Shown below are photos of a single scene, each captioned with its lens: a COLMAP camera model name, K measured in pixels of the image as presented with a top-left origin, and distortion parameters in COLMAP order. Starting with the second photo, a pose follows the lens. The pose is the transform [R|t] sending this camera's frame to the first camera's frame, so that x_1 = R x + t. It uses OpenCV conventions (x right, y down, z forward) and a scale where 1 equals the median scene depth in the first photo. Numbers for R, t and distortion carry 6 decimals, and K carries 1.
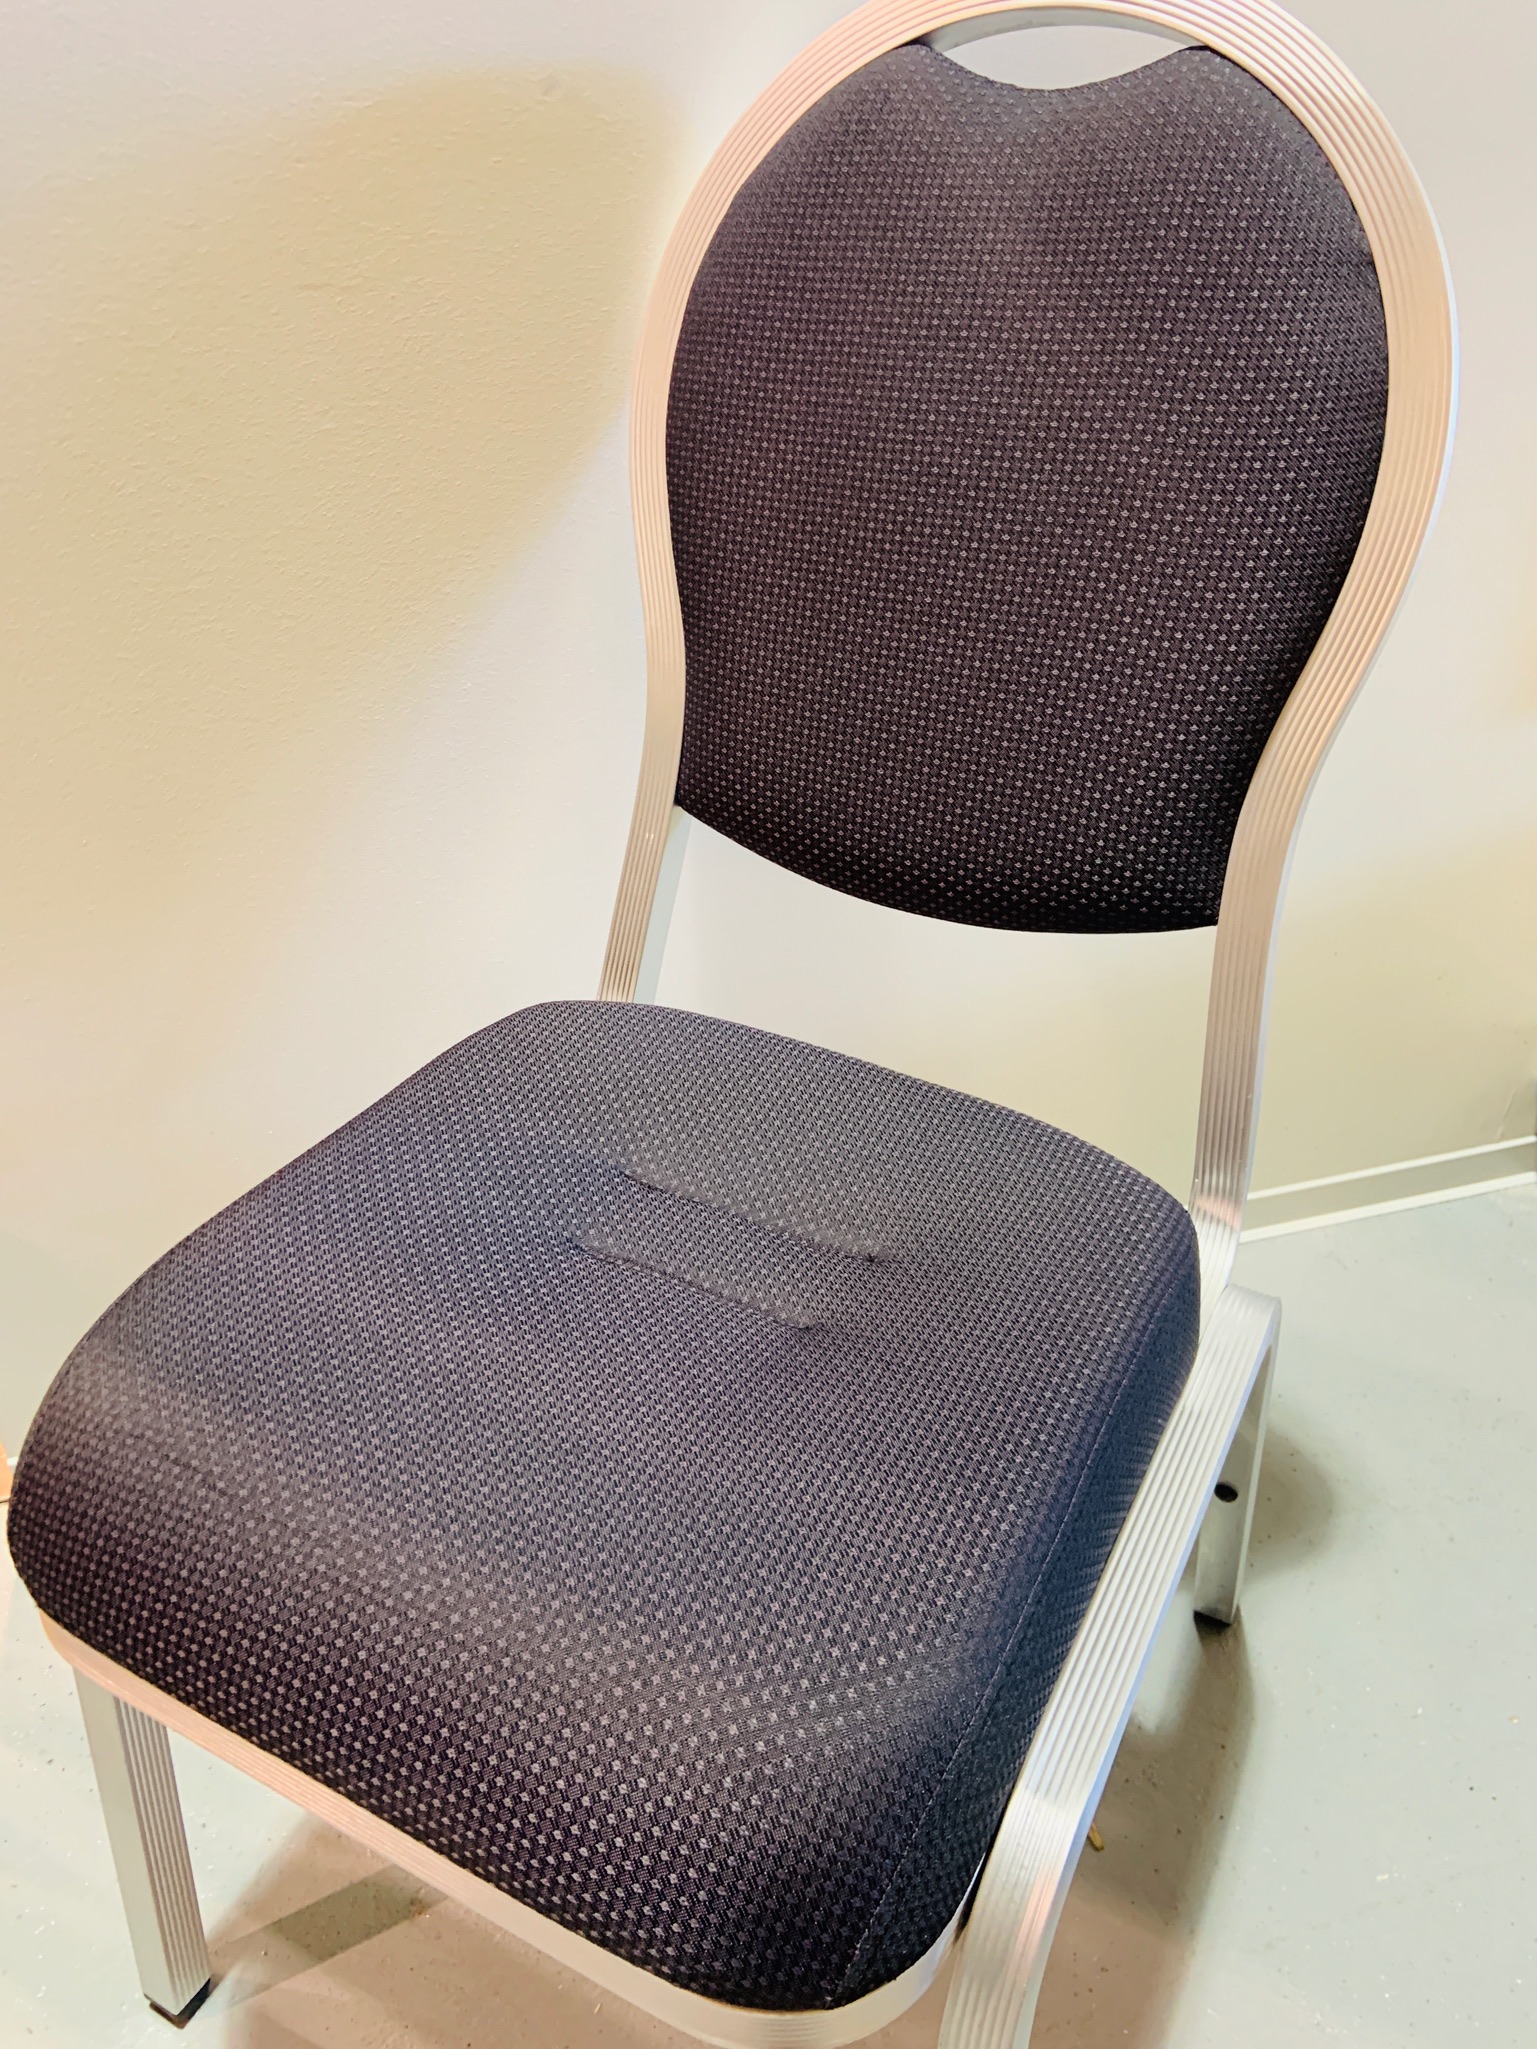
lens RADIAL K [[1559.2, 0, 761.0], [0, 1559.2, 1006.3], [0, 0, 1]] dist [0.005573, -0.052582]
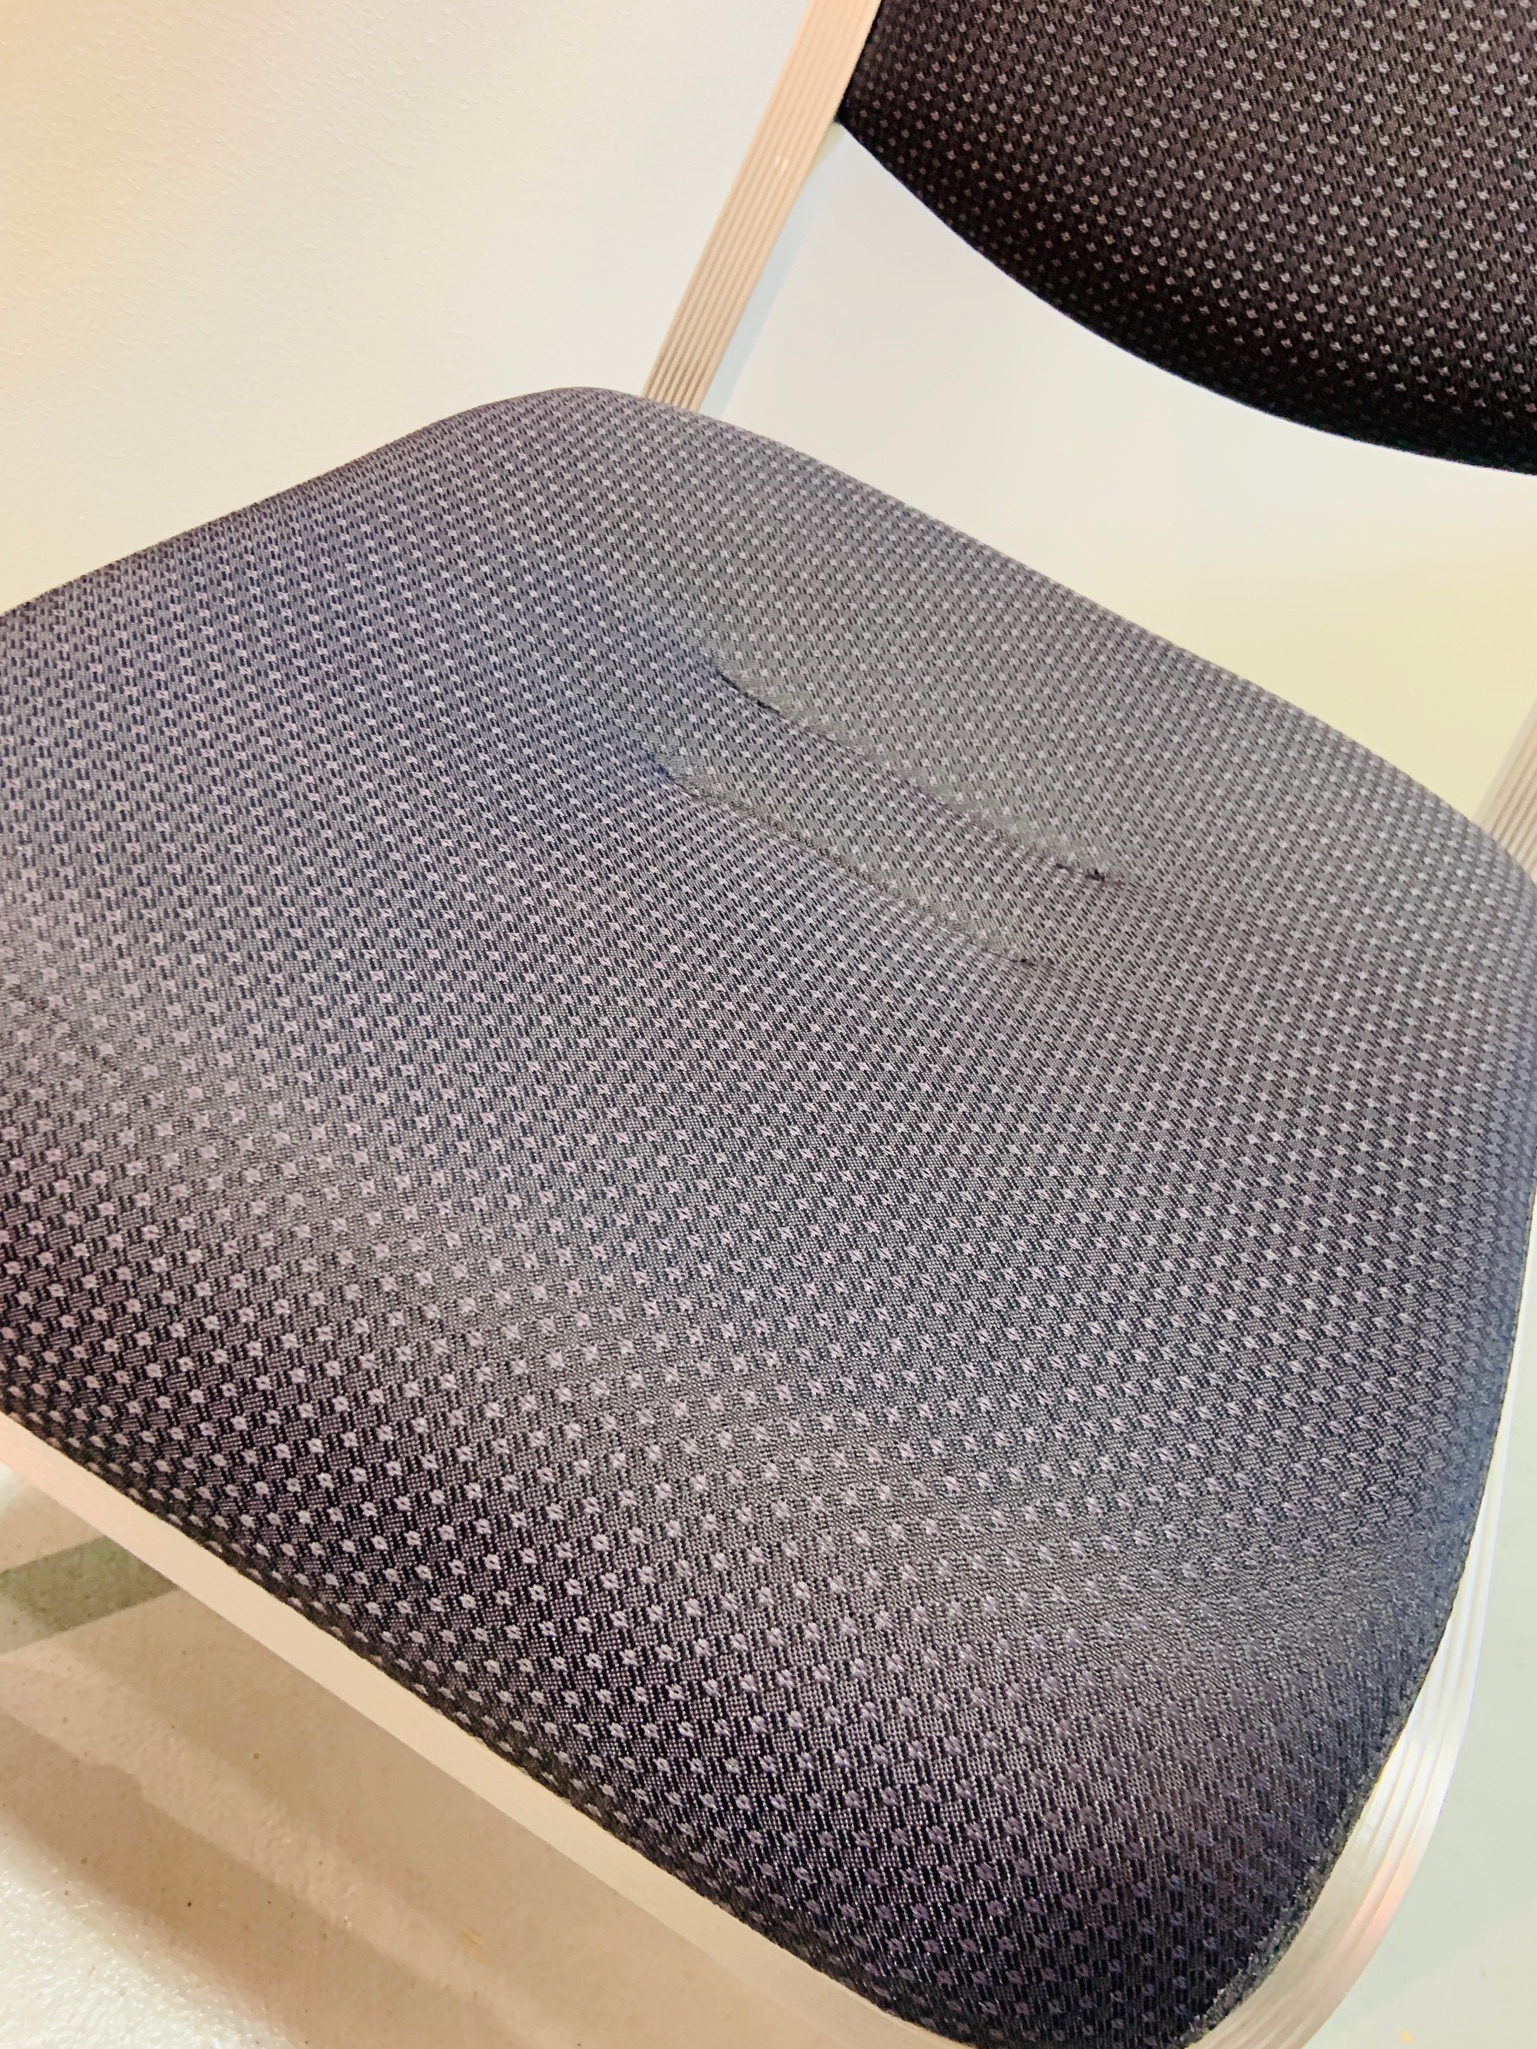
lens RADIAL K [[1751.9, 0, 768.5], [0, 1751.9, 1024.5], [0, 0, 1]] dist [0.000781, -0.002324]
pose [[0.968016, 0.177398, 0.177411, -0.237851], [-0.214644, 0.951696, 0.219549, 0.117130], [-0.129894, -0.250607, 0.959335, 0.392293]]
